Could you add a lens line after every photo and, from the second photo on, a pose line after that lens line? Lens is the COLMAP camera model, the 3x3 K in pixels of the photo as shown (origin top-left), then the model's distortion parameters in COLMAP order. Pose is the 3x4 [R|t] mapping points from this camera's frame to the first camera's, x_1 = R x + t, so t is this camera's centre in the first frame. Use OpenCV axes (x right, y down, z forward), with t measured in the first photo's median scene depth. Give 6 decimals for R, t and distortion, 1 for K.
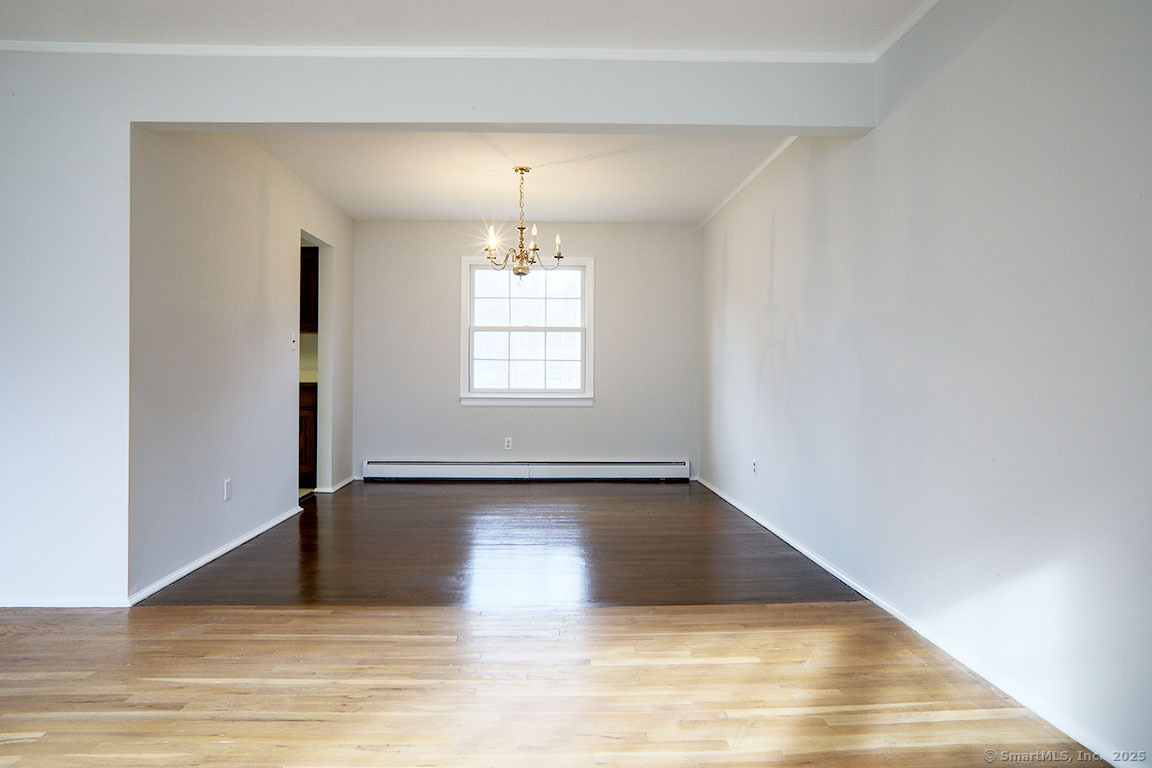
lens RADIAL K [[695.9, 0, 572.4], [0, 695.9, 373.4], [0, 0, 1]] dist [-0.076199, 0.053141]
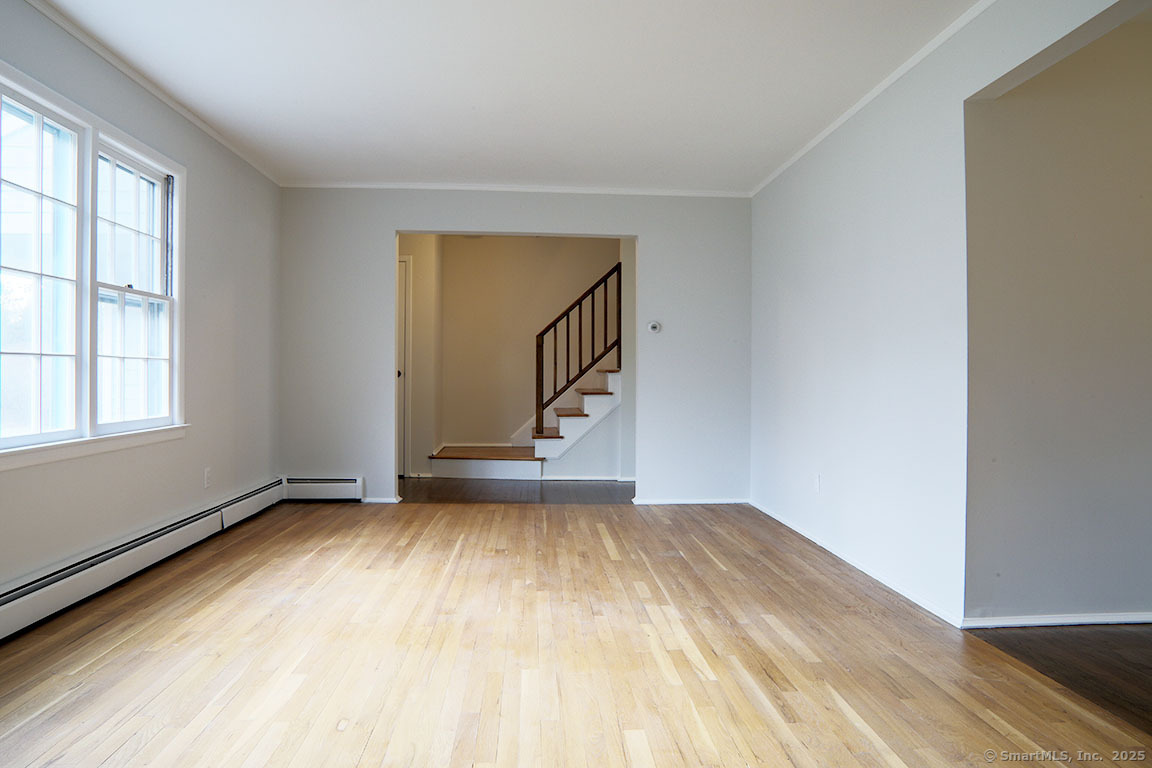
lens RADIAL K [[695.9, 0, 572.4], [0, 695.9, 373.4], [0, 0, 1]] dist [-0.076199, 0.053141]
pose [[0.033779, -0.006207, -0.999410, 0.310494], [0.008930, 0.999943, -0.005908, -0.011334], [0.999389, -0.008725, 0.033832, 0.484055]]
